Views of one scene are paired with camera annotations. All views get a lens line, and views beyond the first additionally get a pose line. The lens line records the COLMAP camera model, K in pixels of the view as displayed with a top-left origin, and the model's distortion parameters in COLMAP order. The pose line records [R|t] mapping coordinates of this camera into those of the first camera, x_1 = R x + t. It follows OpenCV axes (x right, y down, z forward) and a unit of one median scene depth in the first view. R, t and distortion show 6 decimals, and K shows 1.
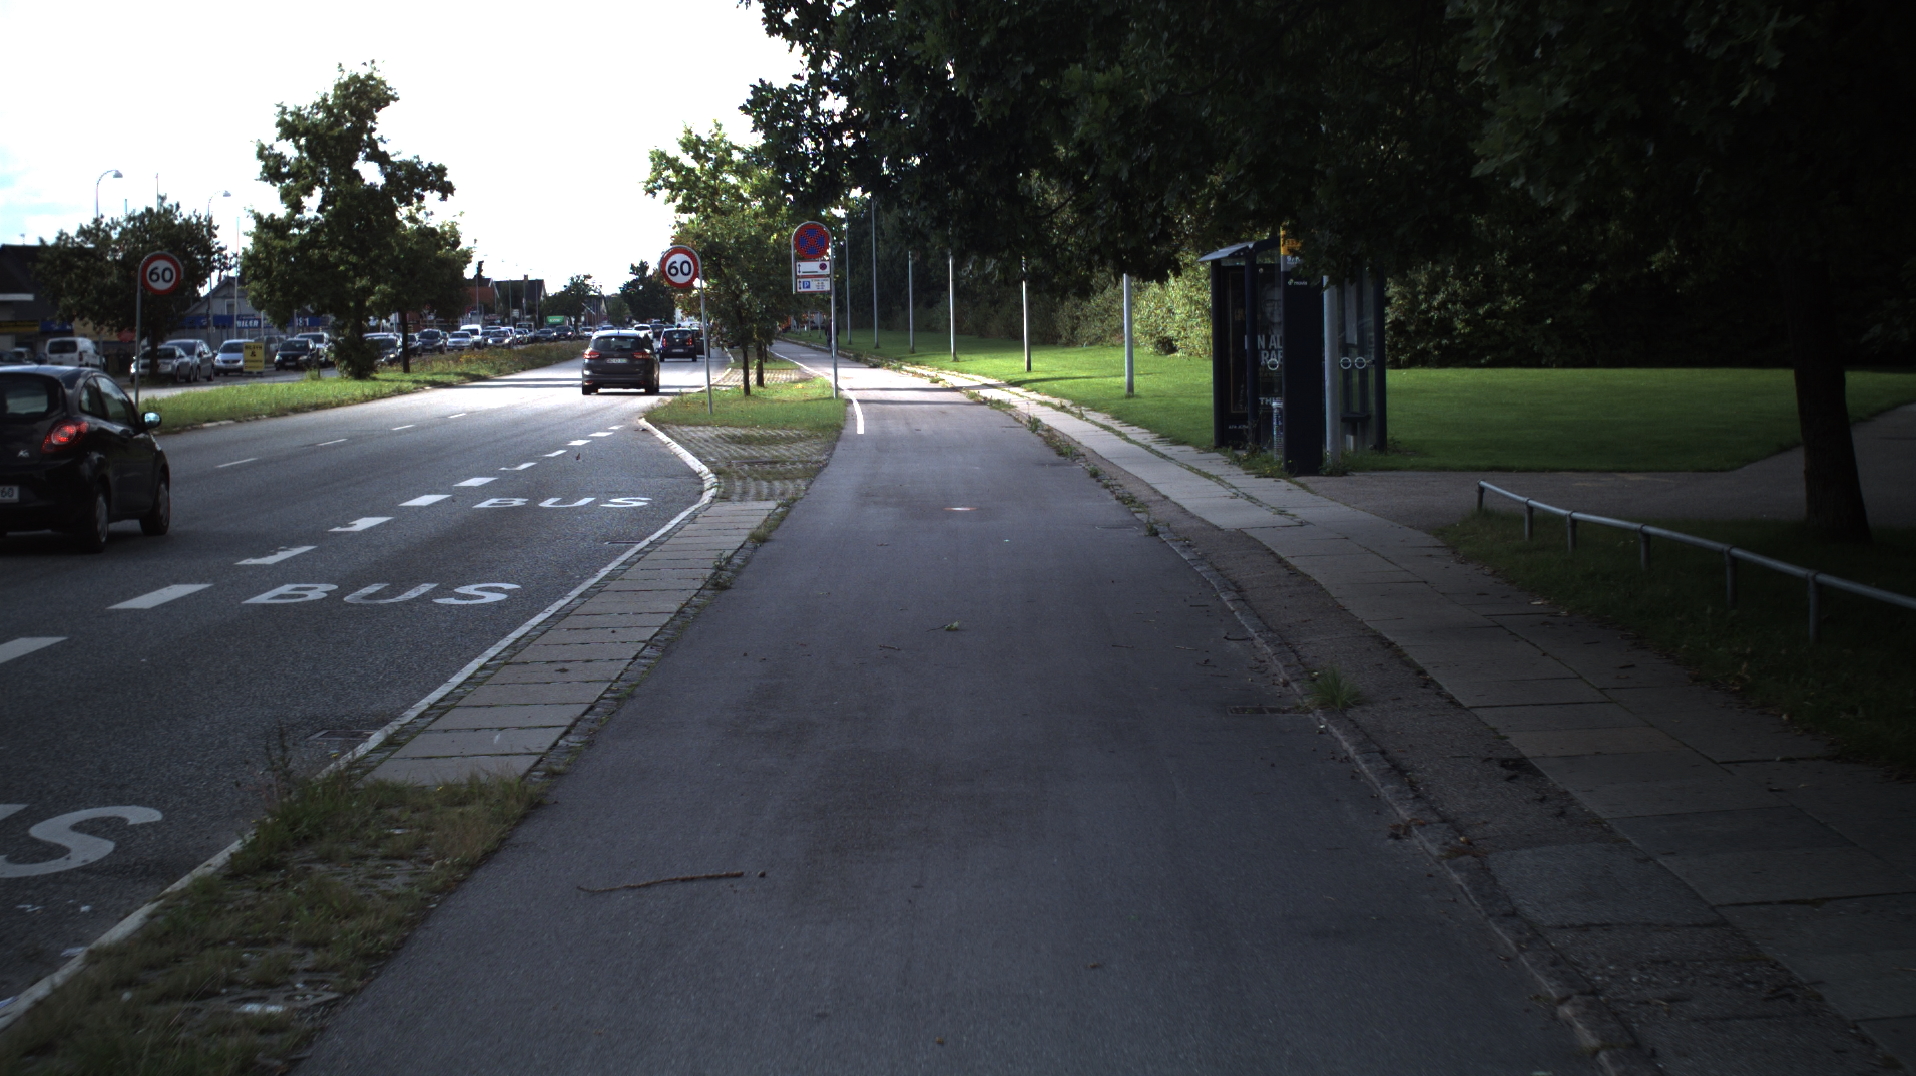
lens RADIAL K [[3947.4, 0, 958.0], [0, 3947.4, 538.0], [0, 0, 1]] dist [-0.279862, 0.212270]
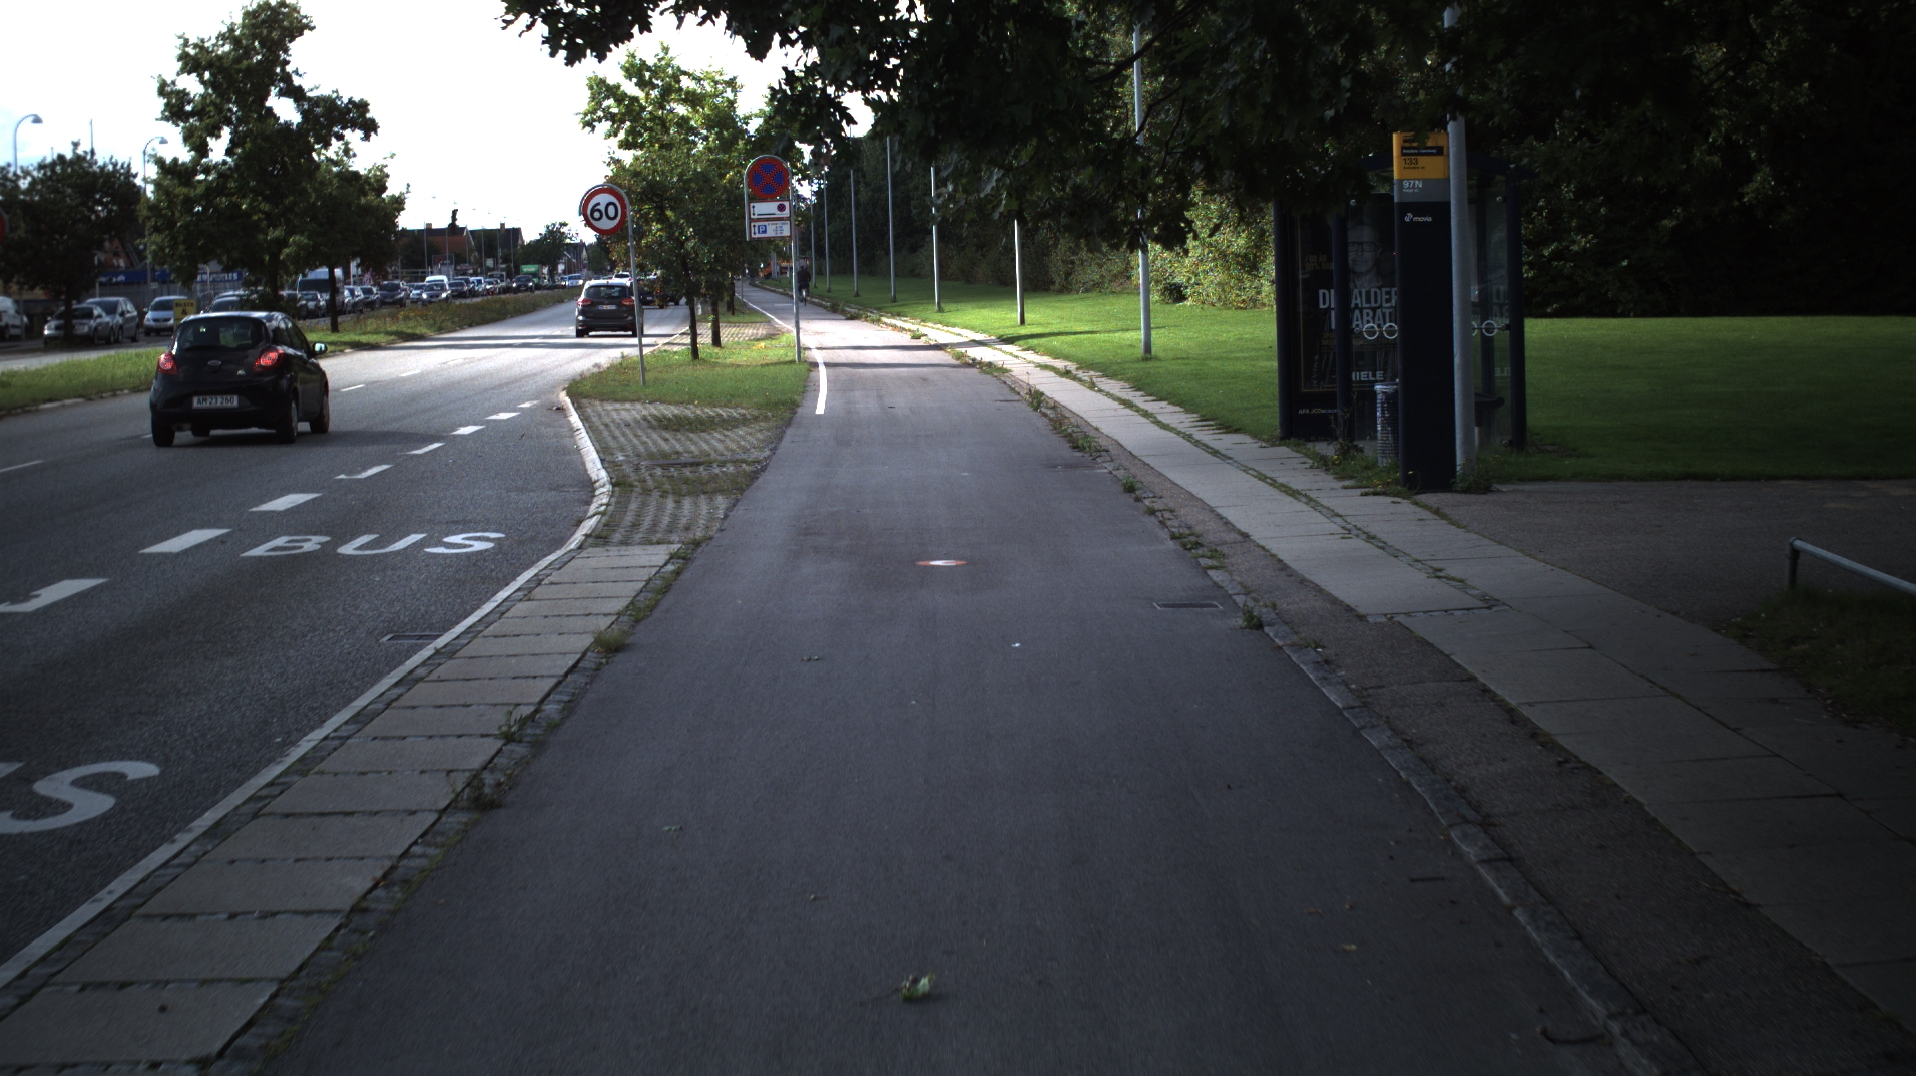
lens RADIAL K [[3367.5, 0, 958.0], [0, 3367.5, 538.0], [0, 0, 1]] dist [-0.224467, -0.021065]
pose [[0.999937, -0.010985, 0.002508, 0.001139], [0.010912, 0.999561, 0.027529, -0.015857], [-0.002809, -0.027500, 0.999618, 0.253388]]
